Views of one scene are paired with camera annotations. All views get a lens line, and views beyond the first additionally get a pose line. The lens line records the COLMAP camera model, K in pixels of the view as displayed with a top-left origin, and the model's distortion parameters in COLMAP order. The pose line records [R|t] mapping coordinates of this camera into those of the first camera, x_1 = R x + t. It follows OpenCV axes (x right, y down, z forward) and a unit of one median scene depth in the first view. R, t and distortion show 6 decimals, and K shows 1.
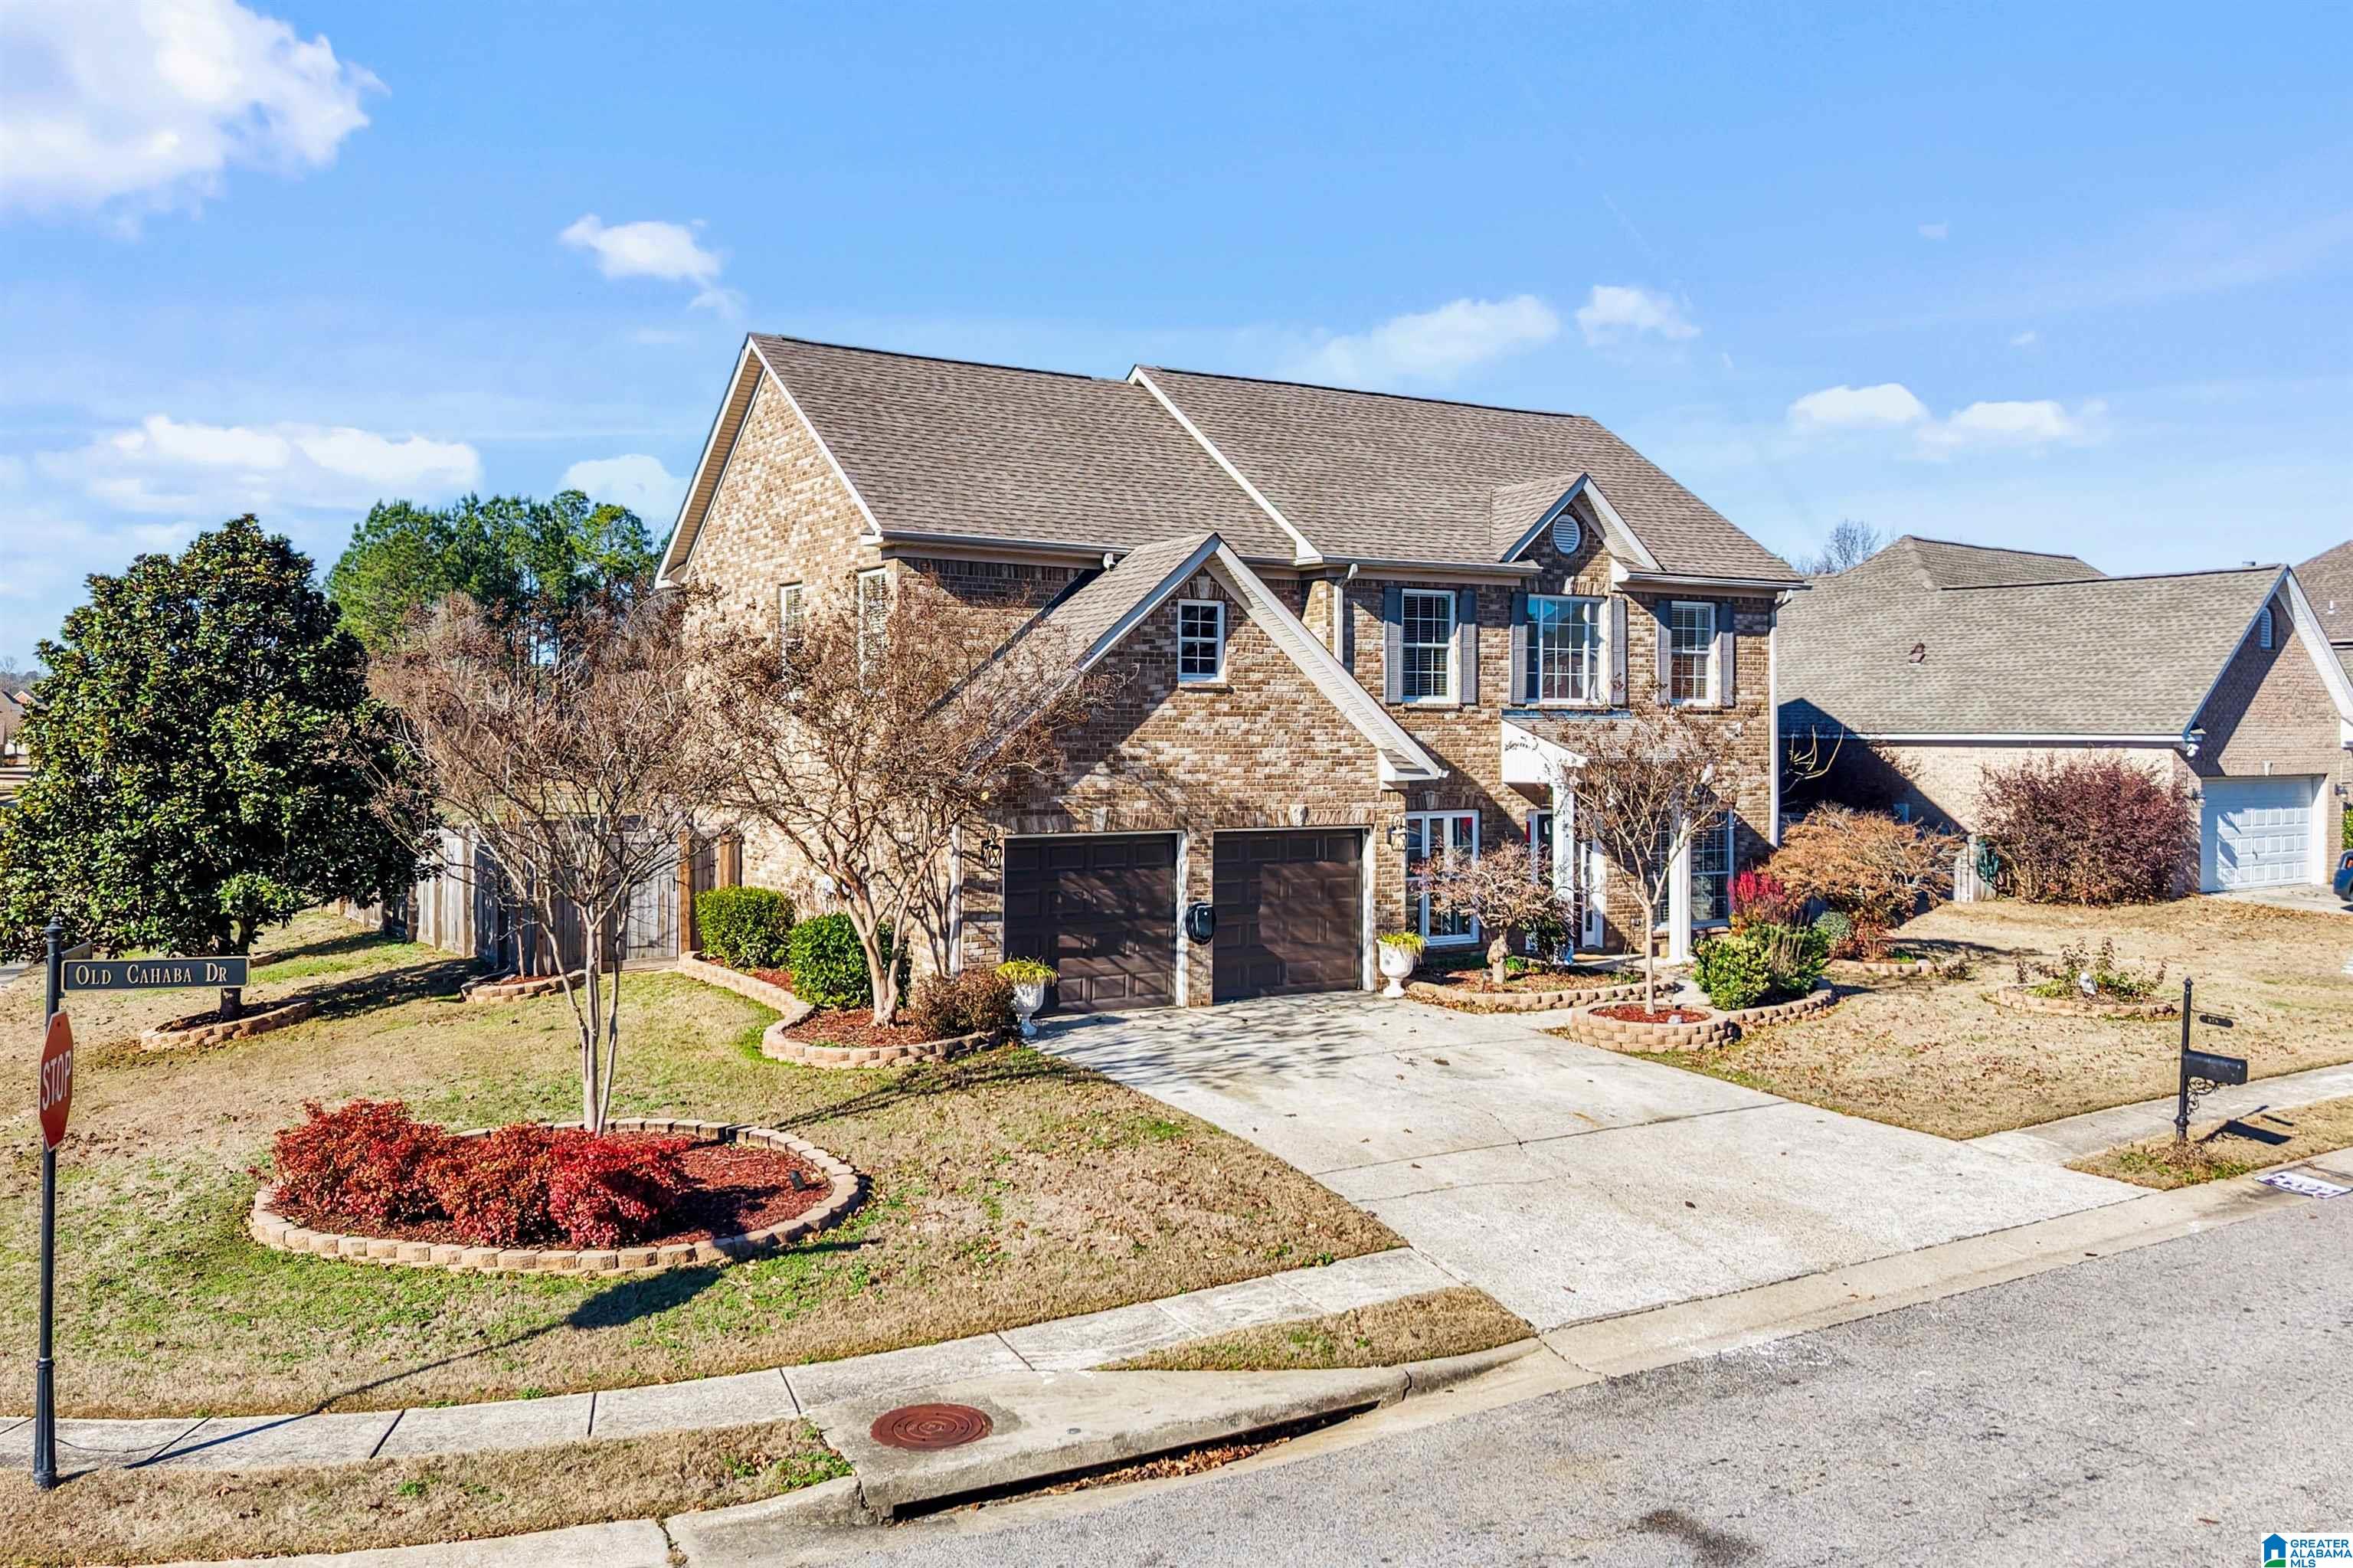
lens RADIAL K [[1935.8, 0, 1236.3], [0, 1935.8, 763.3], [0, 0, 1]] dist [0.185623, -0.565217]
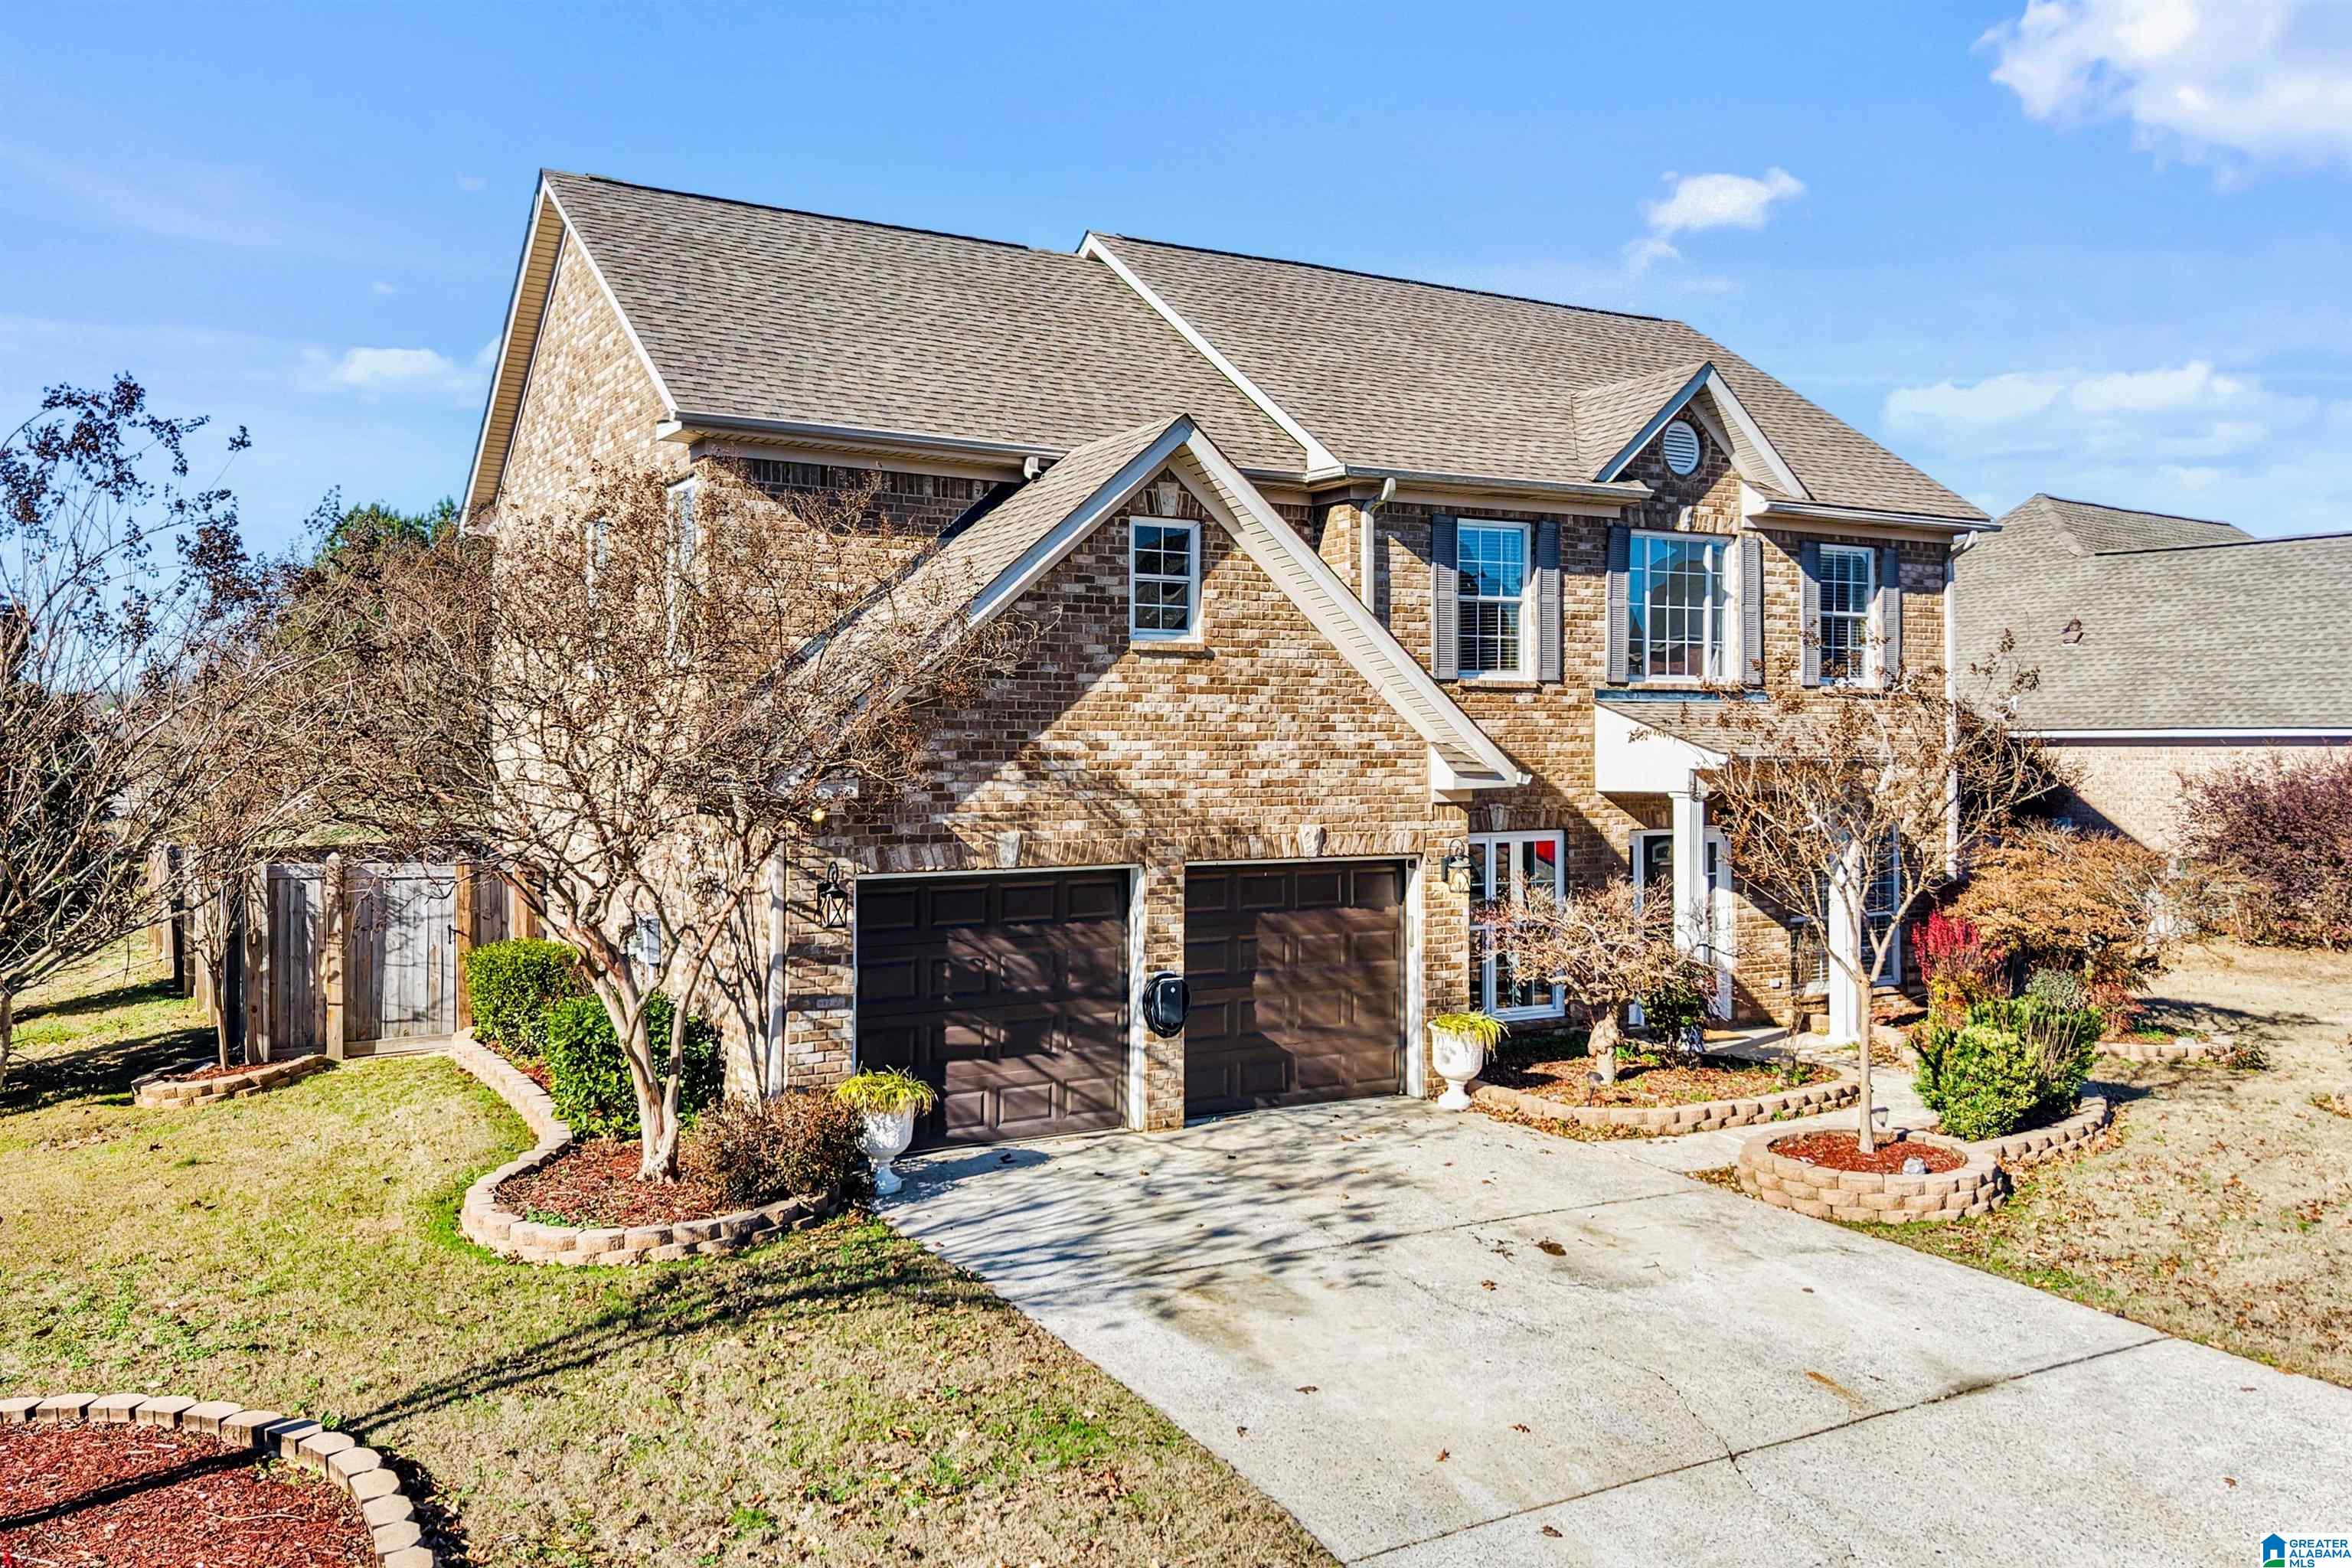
lens RADIAL K [[1893.8, 0, 1193.9], [0, 1893.8, 769.0], [0, 0, 1]] dist [0.098331, -0.153087]
pose [[0.999653, -0.003663, -0.026096, 0.008191], [0.003542, 0.999983, -0.004657, 0.004692], [0.026113, 0.004563, 0.999649, 0.335597]]
